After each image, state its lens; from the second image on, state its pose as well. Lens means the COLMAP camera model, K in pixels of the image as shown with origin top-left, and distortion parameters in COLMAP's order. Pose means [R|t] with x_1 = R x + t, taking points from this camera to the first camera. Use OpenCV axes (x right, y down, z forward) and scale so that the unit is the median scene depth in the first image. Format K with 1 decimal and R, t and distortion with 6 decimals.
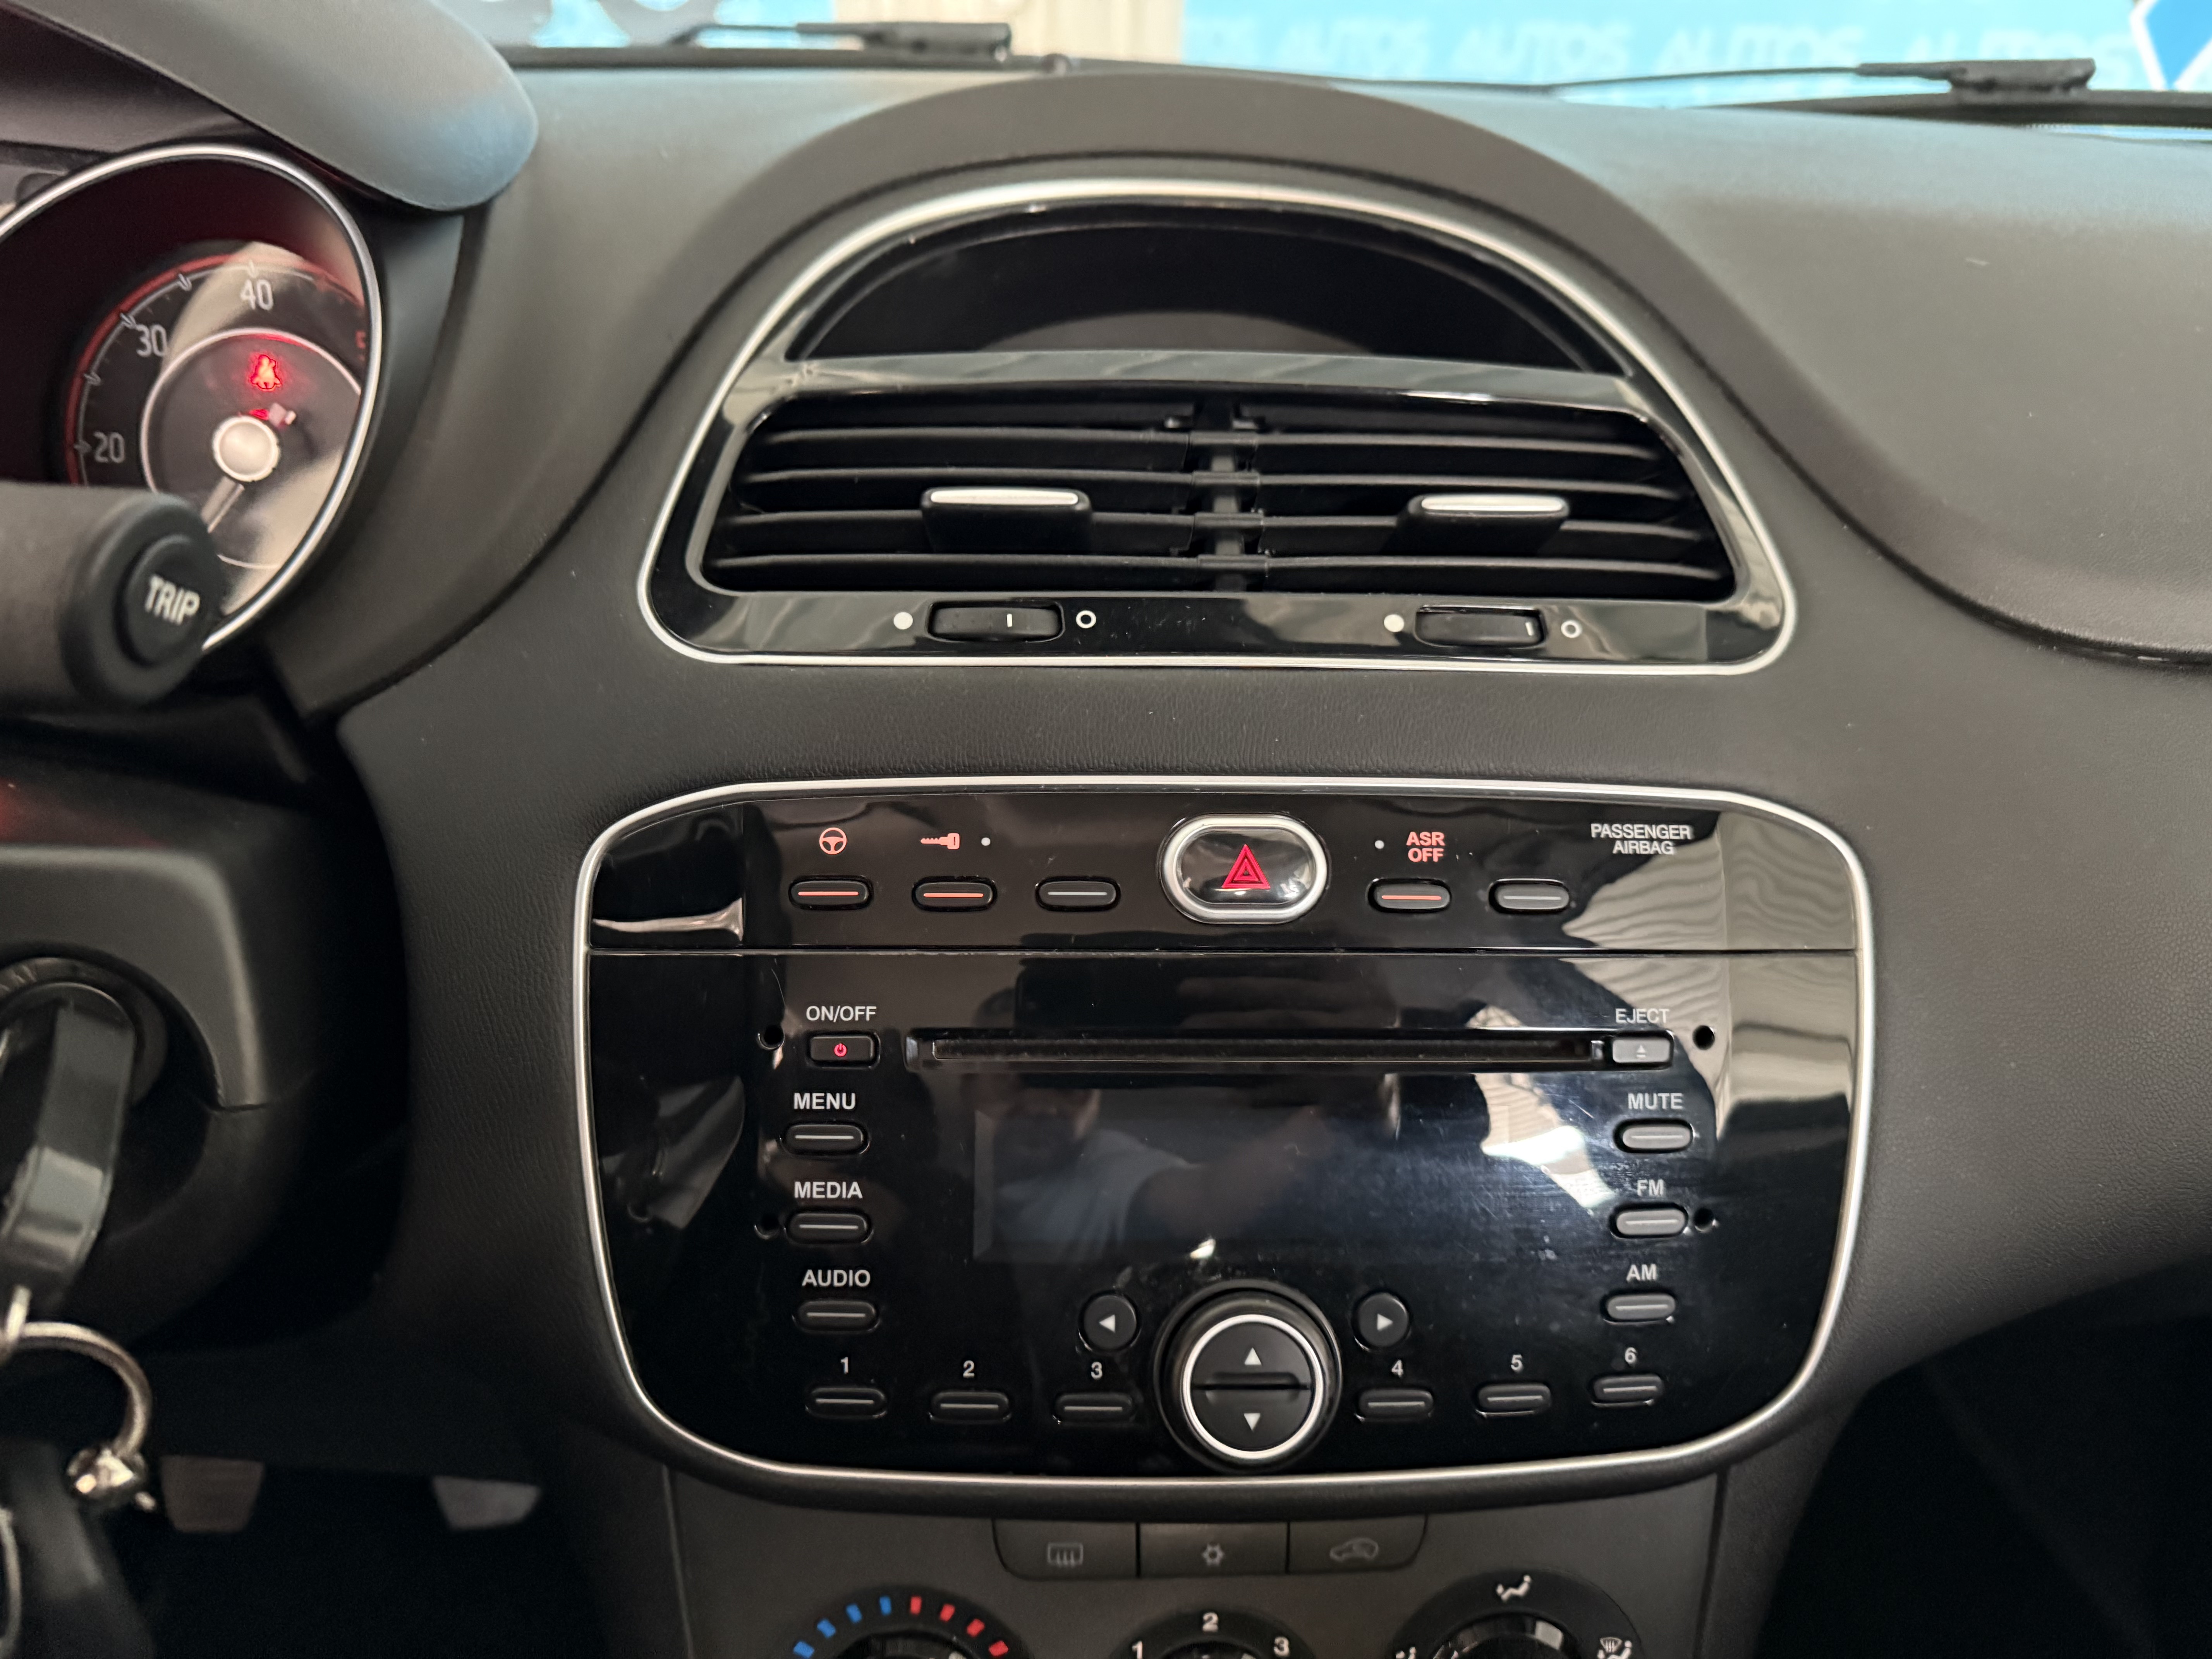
lens RADIAL K [[1584.4, 0, 1128.7], [0, 1584.4, 827.1], [0, 0, 1]] dist [0.000284, -0.049641]
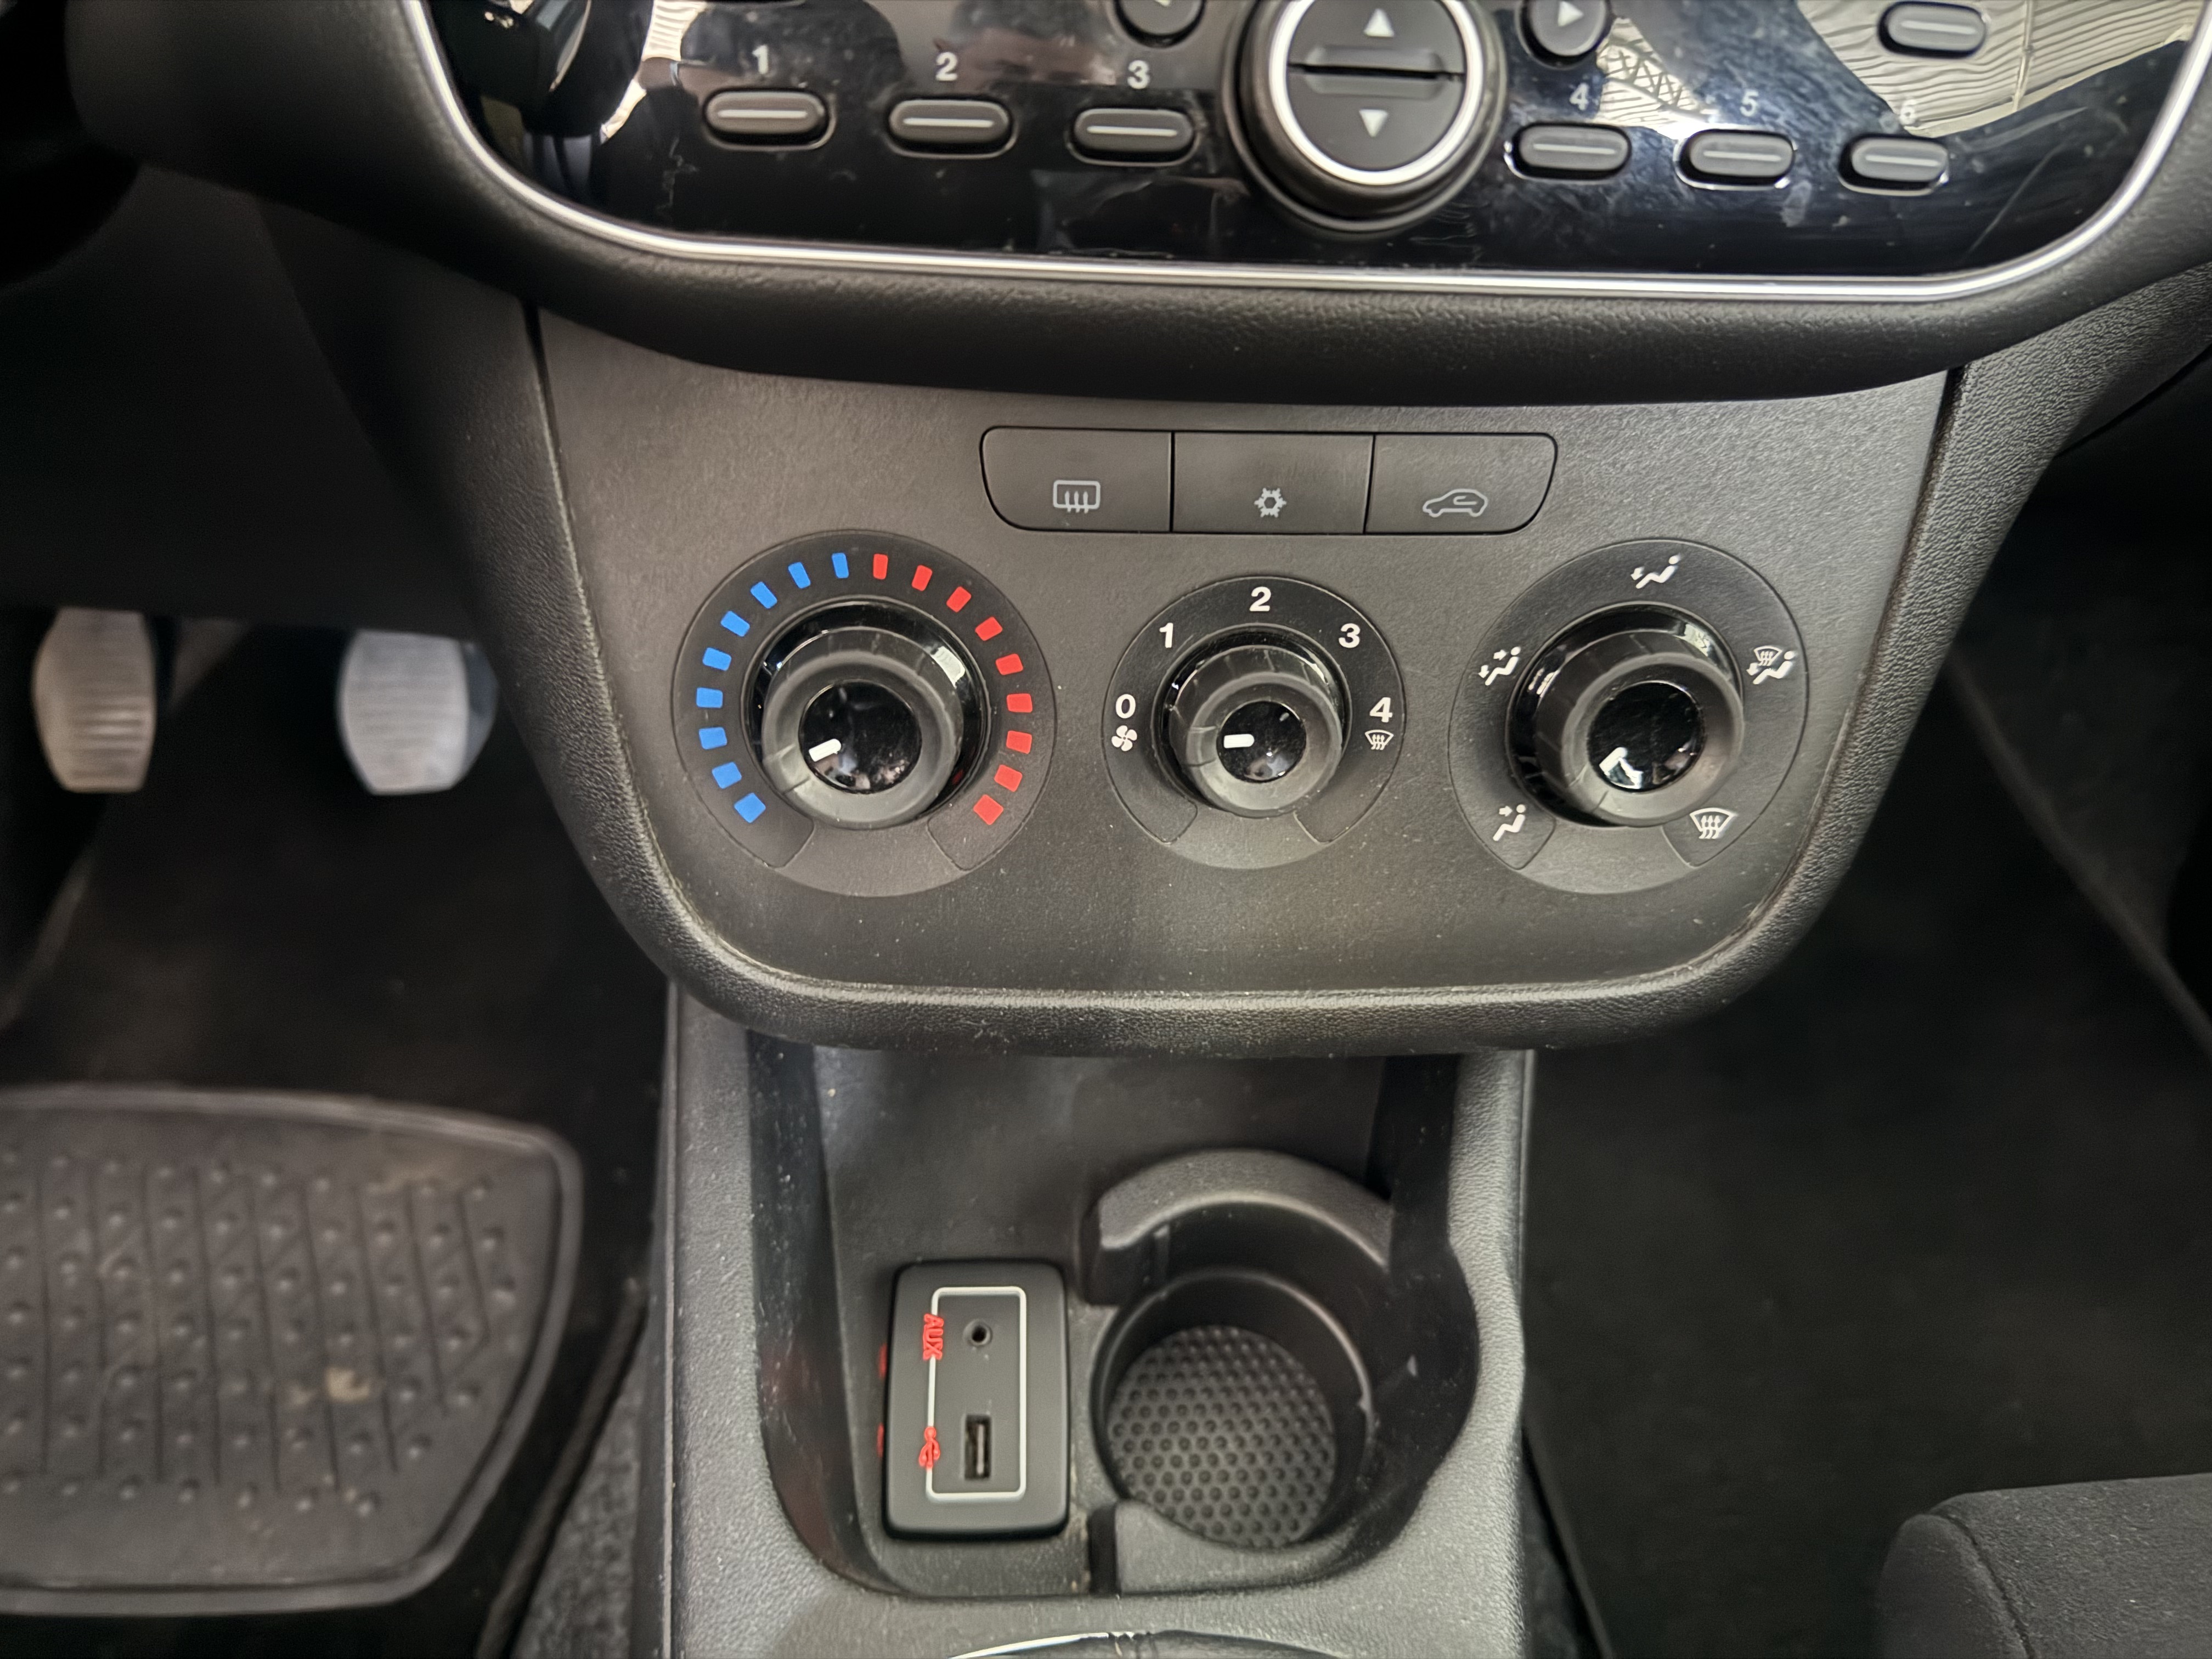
lens RADIAL K [[1614.8, 0, 1106.0], [0, 1614.8, 829.5], [0, 0, 1]] dist [0.083122, -0.178224]
pose [[0.999830, 0.015603, 0.009802, -0.031445], [-0.017829, 0.953577, 0.300622, 0.385413], [-0.004656, -0.300746, 0.953693, 0.213921]]
